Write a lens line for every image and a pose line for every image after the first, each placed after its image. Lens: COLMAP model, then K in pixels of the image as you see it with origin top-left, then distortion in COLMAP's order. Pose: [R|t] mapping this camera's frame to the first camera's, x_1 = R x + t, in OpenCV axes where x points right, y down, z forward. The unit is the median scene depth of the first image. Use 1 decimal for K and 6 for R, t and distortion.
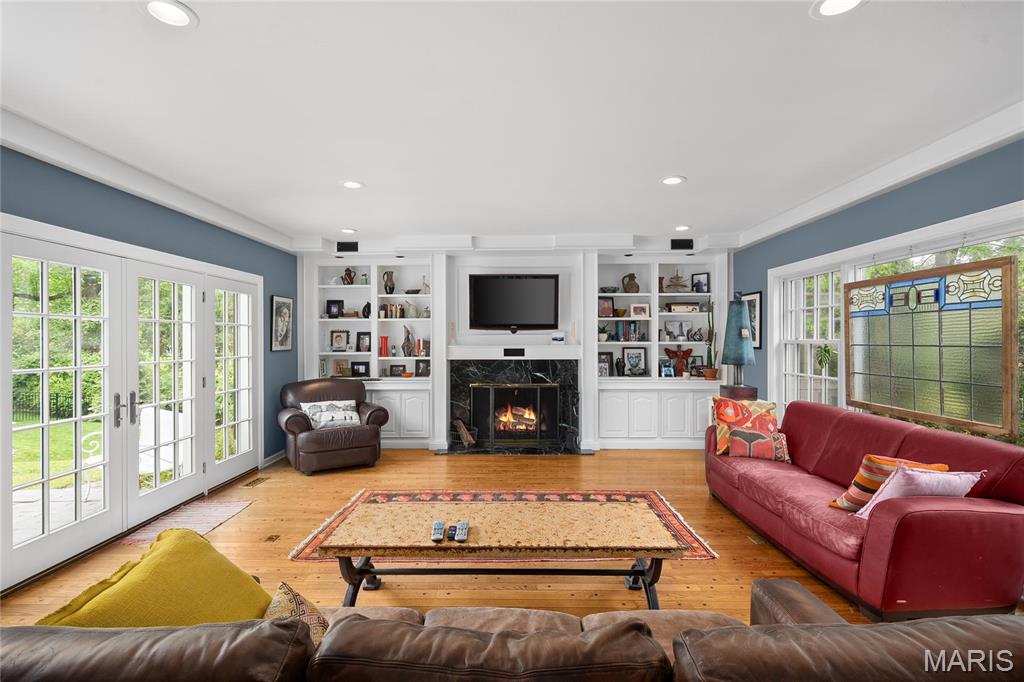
lens RADIAL K [[473.1, 0, 521.7], [0, 473.1, 334.1], [0, 0, 1]] dist [-0.005425, 0.003805]
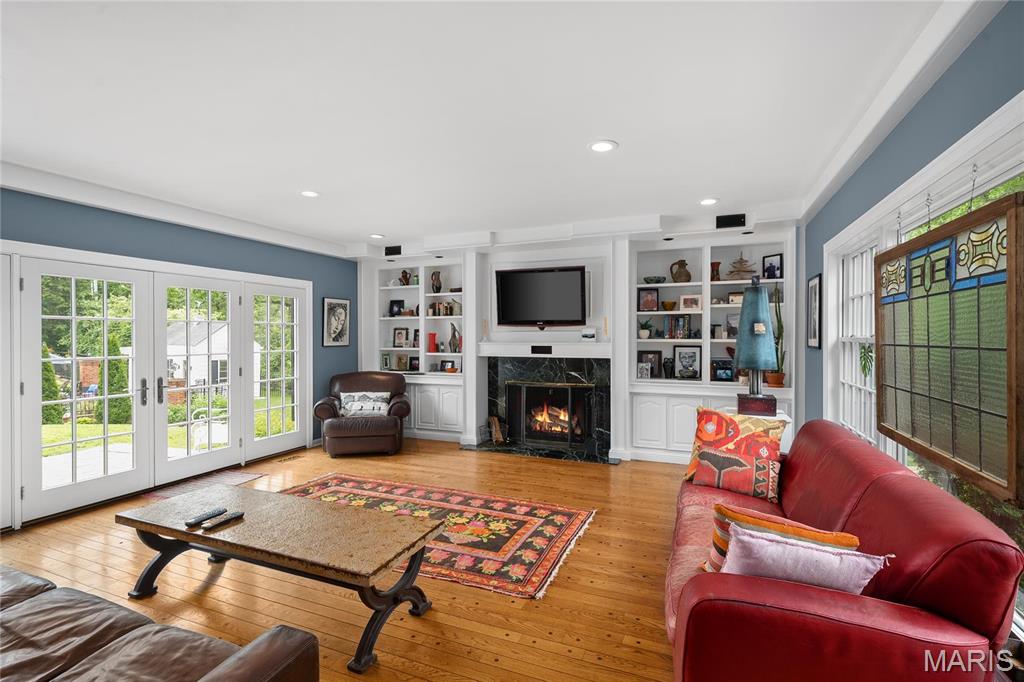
lens RADIAL K [[473.1, 0, 517.8], [0, 473.1, 338.6], [0, 0, 1]] dist [-0.005425, 0.003805]
pose [[0.923891, 0.004028, -0.382635, 0.308276], [0.001673, 0.999893, 0.014566, 0.001888], [0.382653, -0.014097, 0.923785, 0.099305]]
